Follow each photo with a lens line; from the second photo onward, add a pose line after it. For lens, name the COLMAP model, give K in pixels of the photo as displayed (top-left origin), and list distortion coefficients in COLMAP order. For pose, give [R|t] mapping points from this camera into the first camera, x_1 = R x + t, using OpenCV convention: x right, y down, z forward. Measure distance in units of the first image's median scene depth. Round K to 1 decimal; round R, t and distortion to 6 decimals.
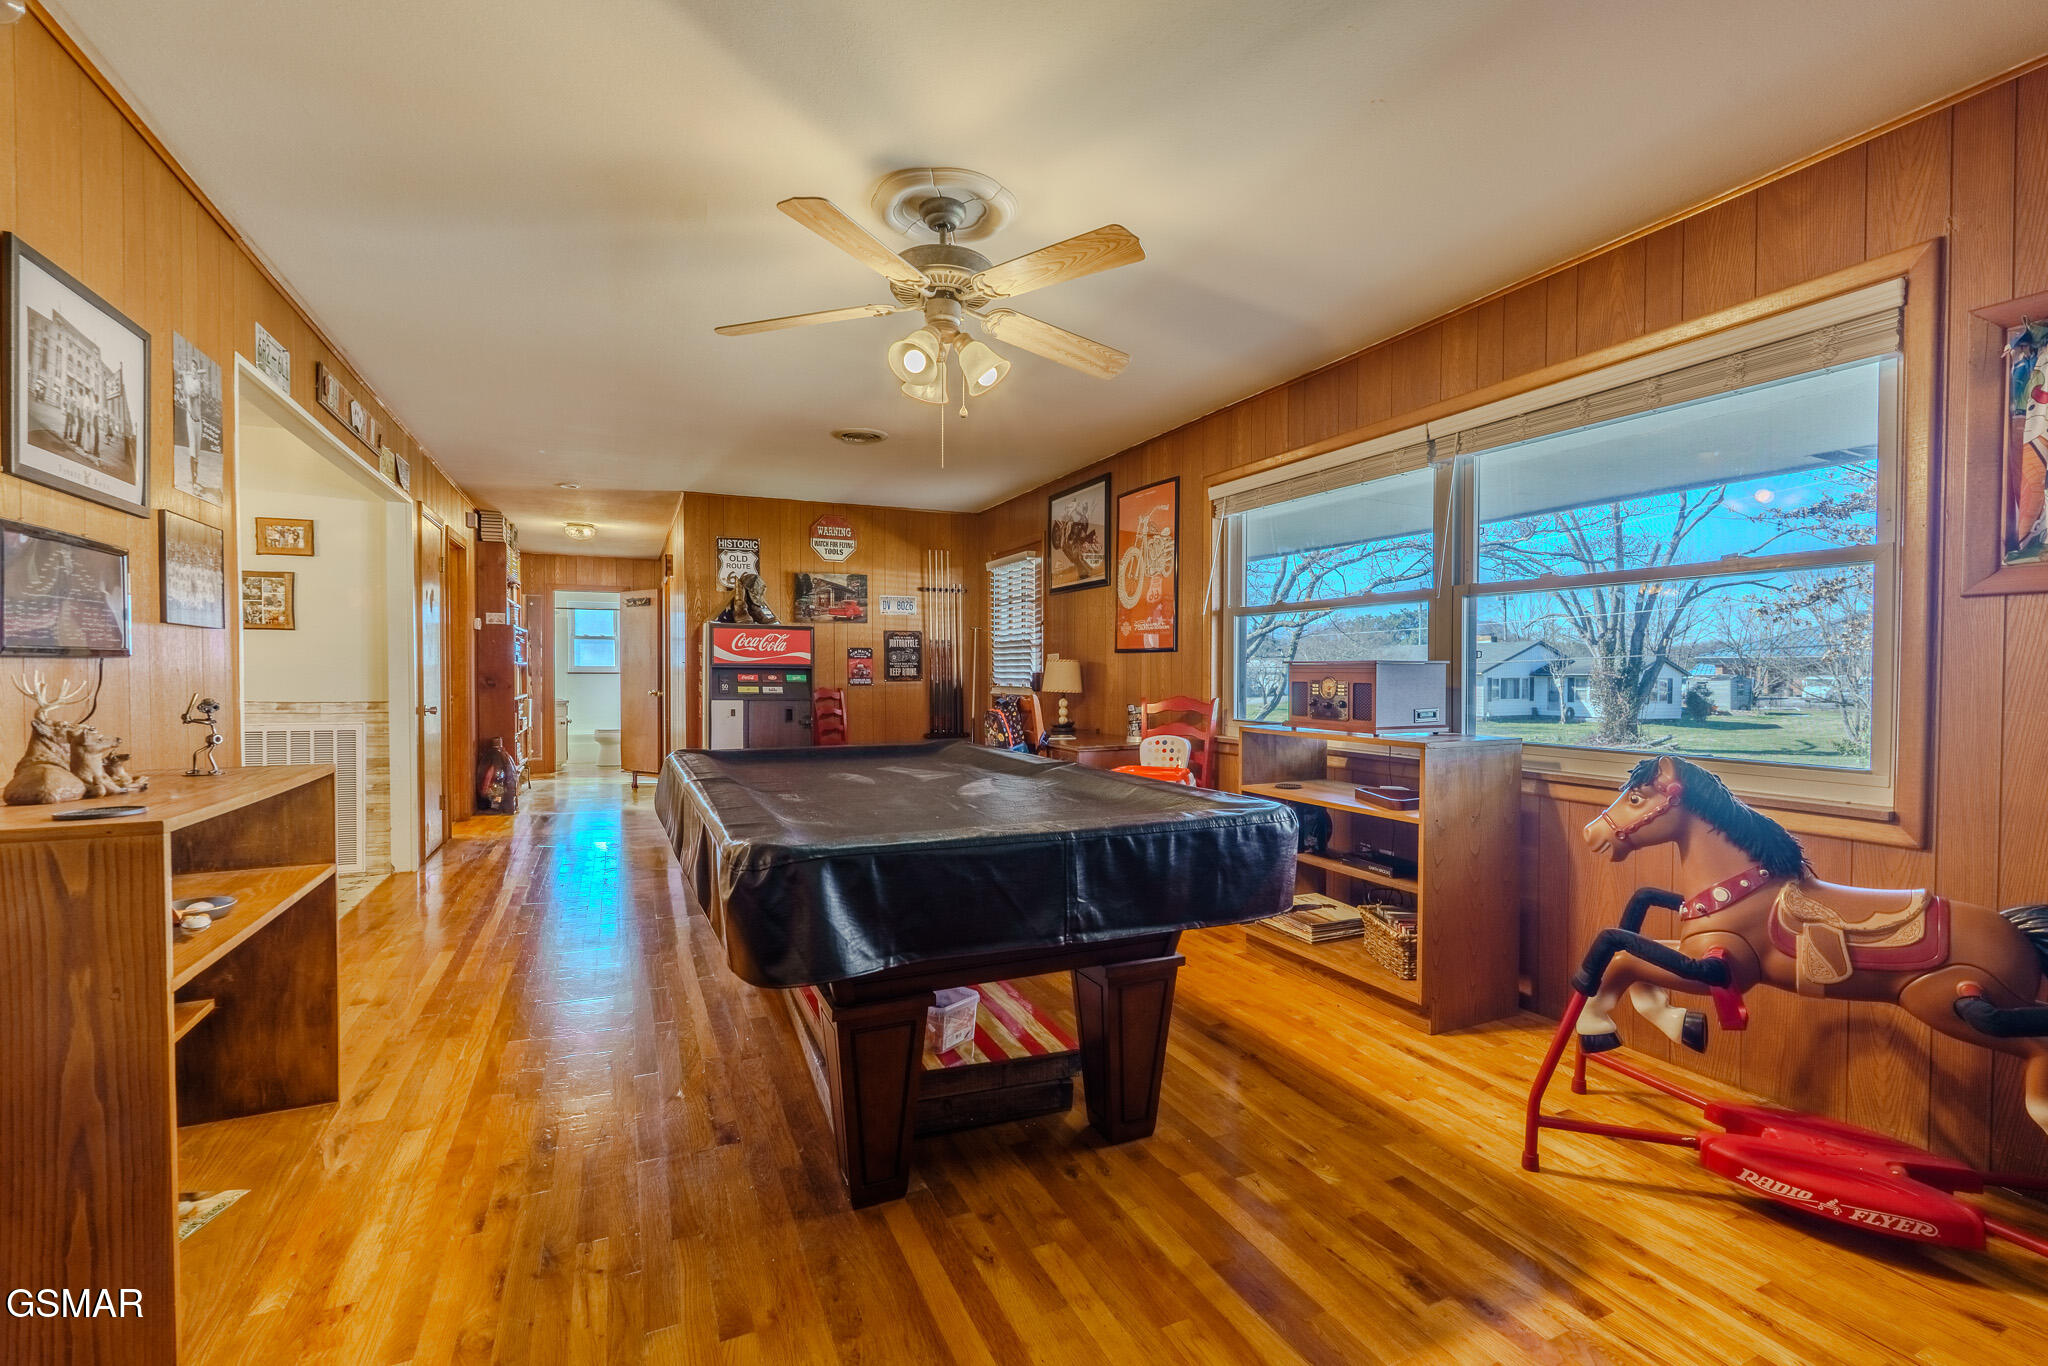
lens RADIAL K [[893.6, 0, 1025.7], [0, 893.6, 689.2], [0, 0, 1]] dist [-0.009412, 0.002061]
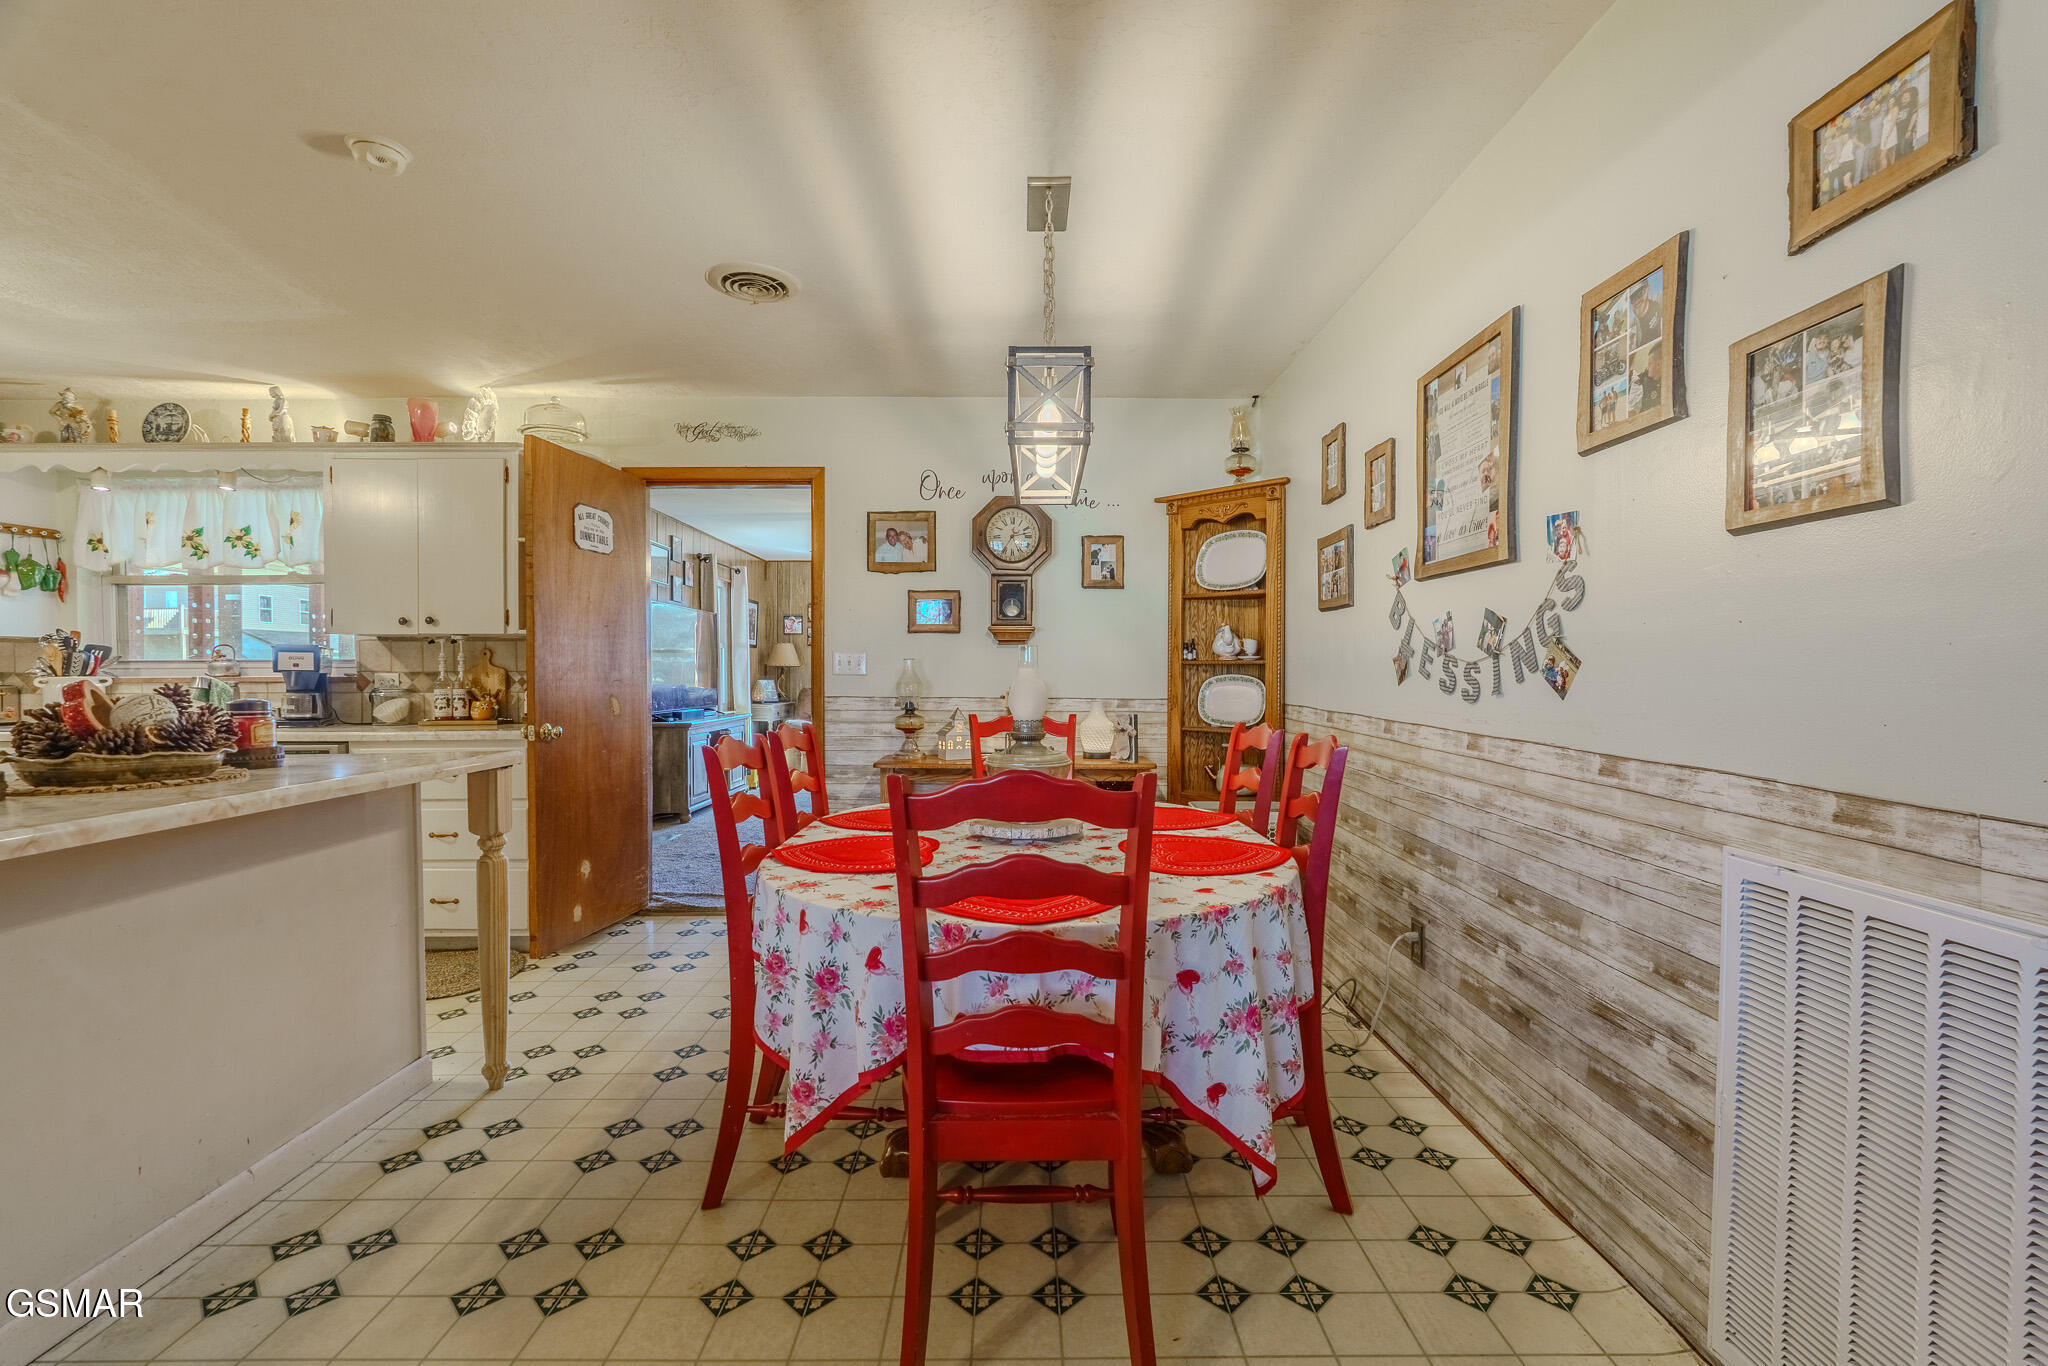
lens RADIAL K [[893.6, 0, 1020.3], [0, 893.6, 685.1], [0, 0, 1]] dist [-0.009412, 0.002061]
pose [[-0.411510, 0.014349, -0.911292, -0.495671], [-0.018401, 0.999541, 0.024048, -0.018479], [0.911219, 0.026665, -0.411058, 0.870957]]
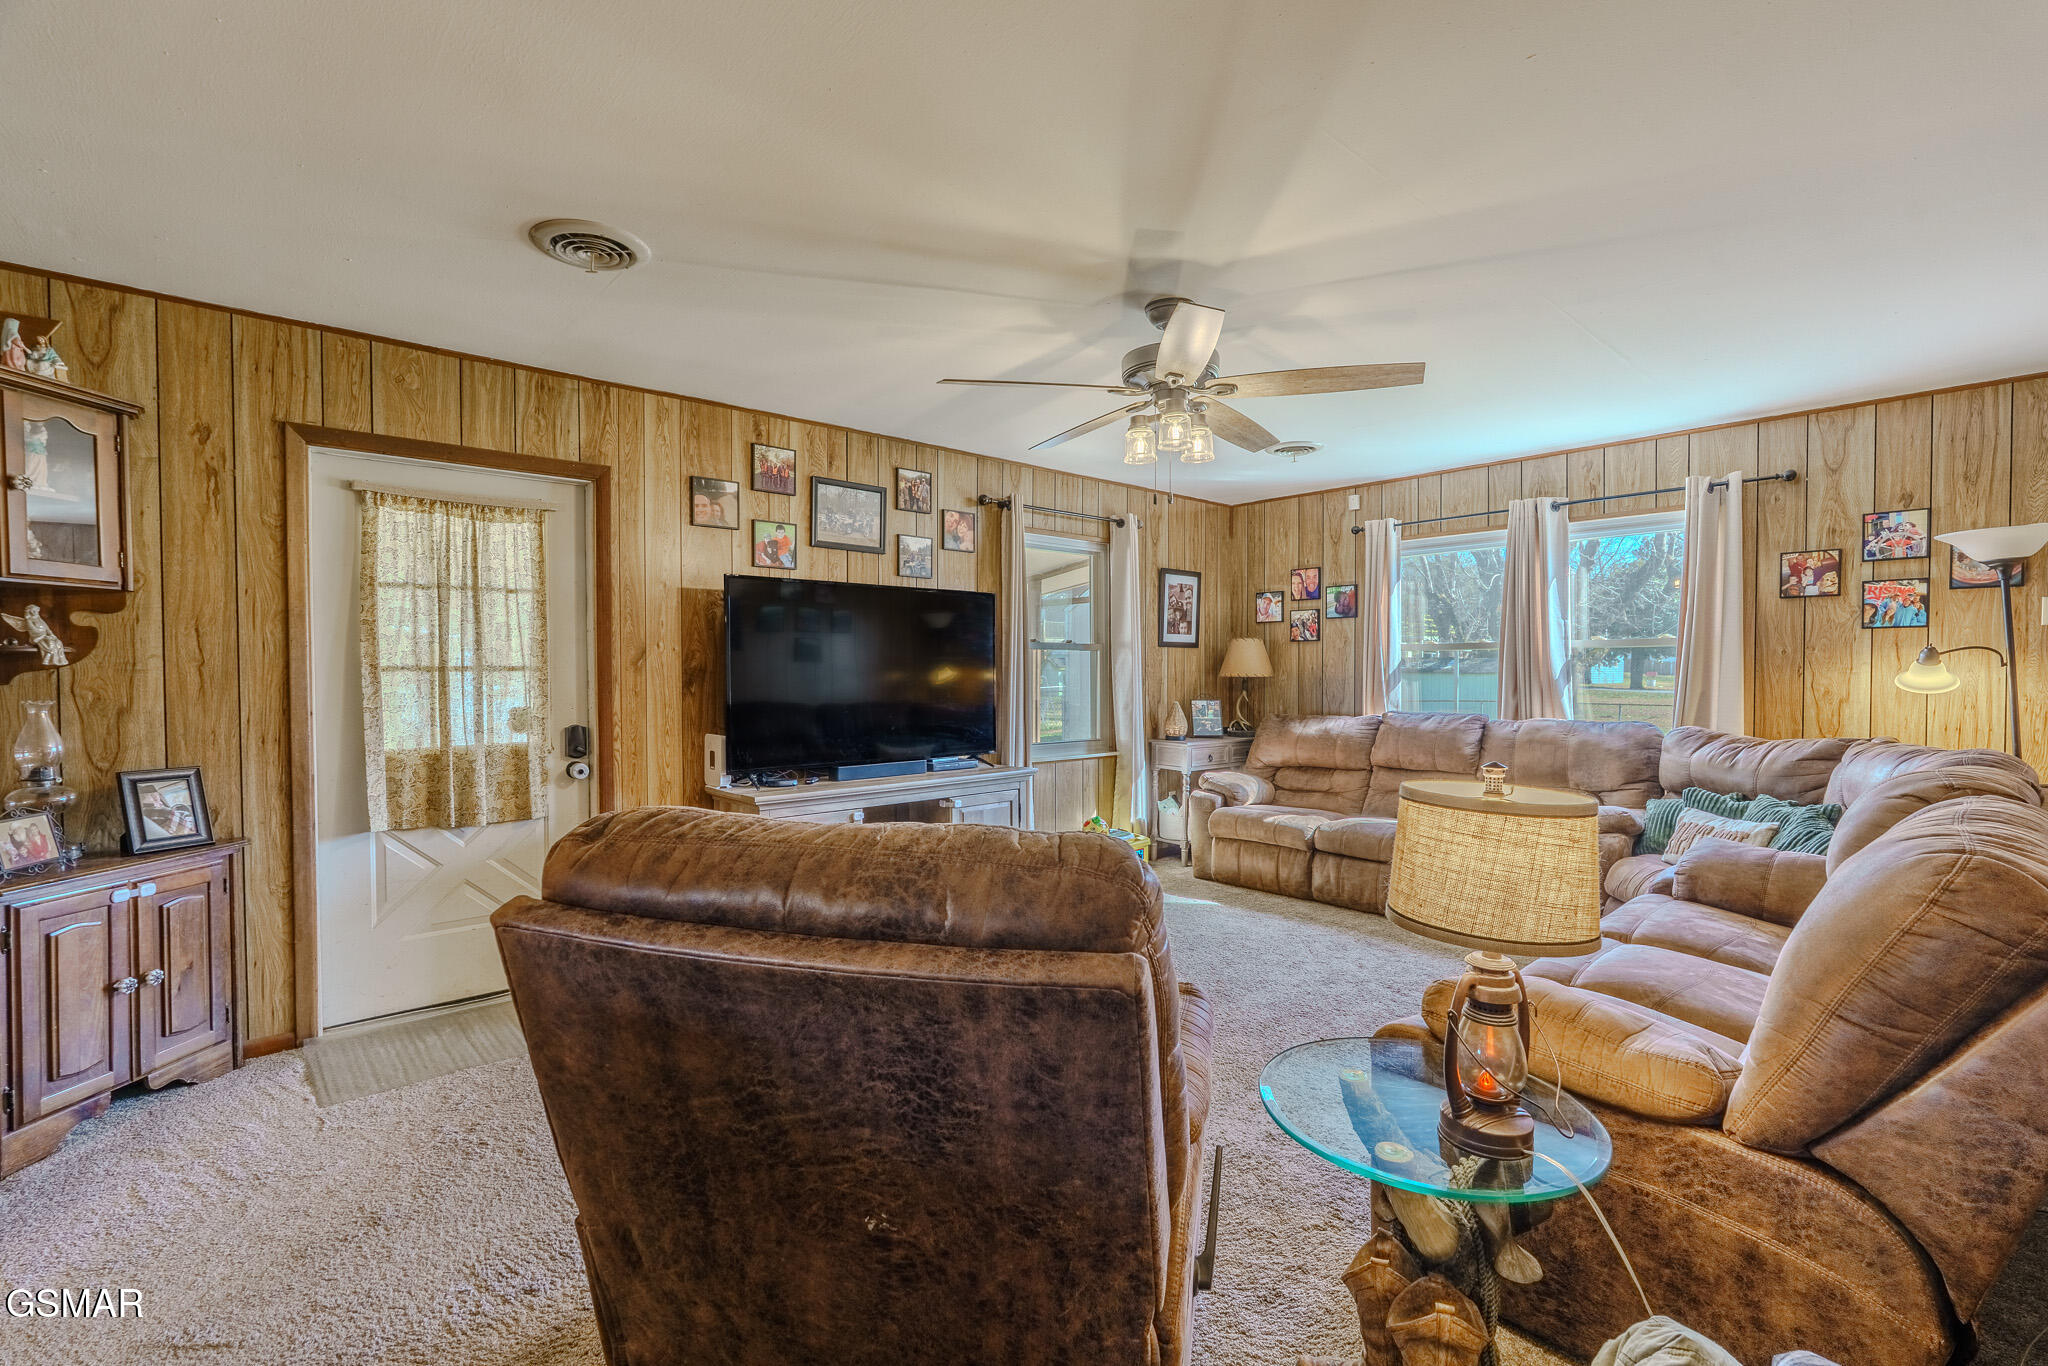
lens RADIAL K [[893.6, 0, 1030.3], [0, 893.6, 696.4], [0, 0, 1]] dist [-0.009412, 0.002061]
pose [[-0.956196, 0.013631, -0.292411, -1.540389], [-0.002005, 0.998587, 0.053104, -0.041605], [0.292721, 0.051364, -0.954817, 0.614554]]
